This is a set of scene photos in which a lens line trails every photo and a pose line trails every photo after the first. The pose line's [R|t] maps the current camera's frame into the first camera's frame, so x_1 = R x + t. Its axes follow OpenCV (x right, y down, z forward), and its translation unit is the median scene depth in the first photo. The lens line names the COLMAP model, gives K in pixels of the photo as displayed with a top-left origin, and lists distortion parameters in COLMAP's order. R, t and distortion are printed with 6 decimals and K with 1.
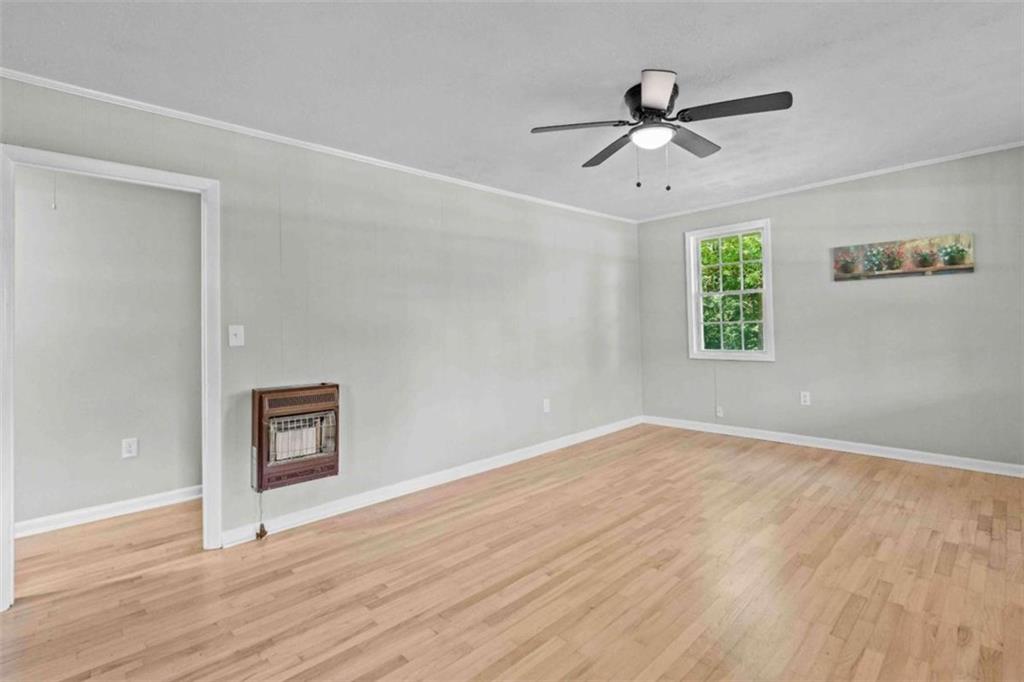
lens RADIAL K [[448.2, 0, 508.7], [0, 448.2, 334.4], [0, 0, 1]] dist [0.001102, 0.000287]
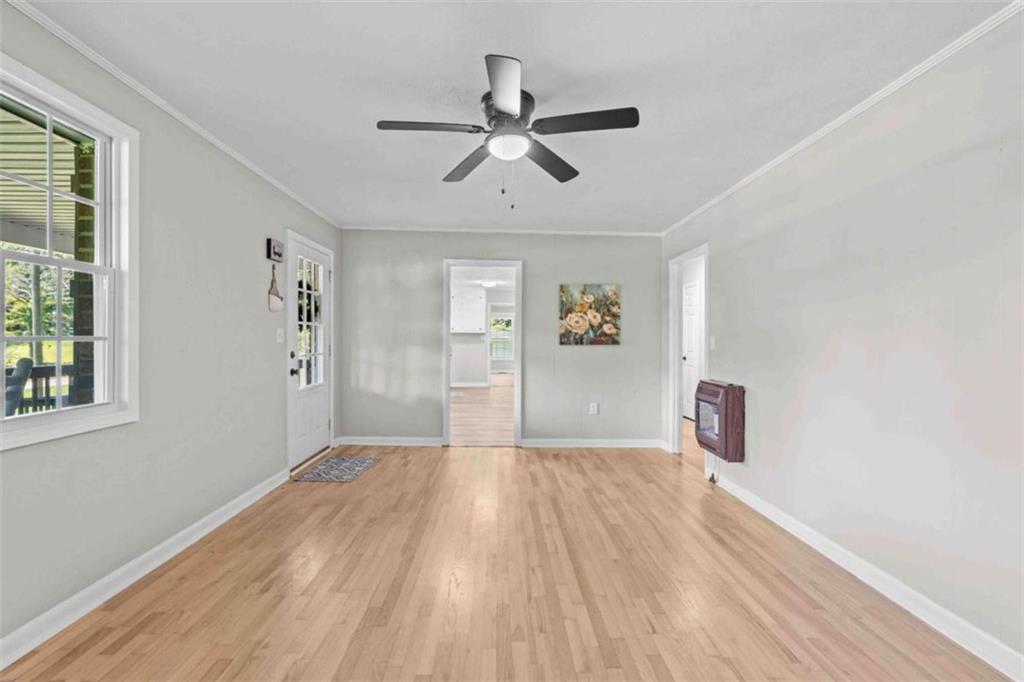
lens RADIAL K [[448.2, 0, 508.7], [0, 448.2, 334.4], [0, 0, 1]] dist [0.001102, 0.000287]
pose [[-0.644026, 0.009064, -0.764950, 0.997428], [-0.002014, 0.999906, 0.013544, -0.033347], [0.765001, 0.010264, -0.643947, 1.505110]]
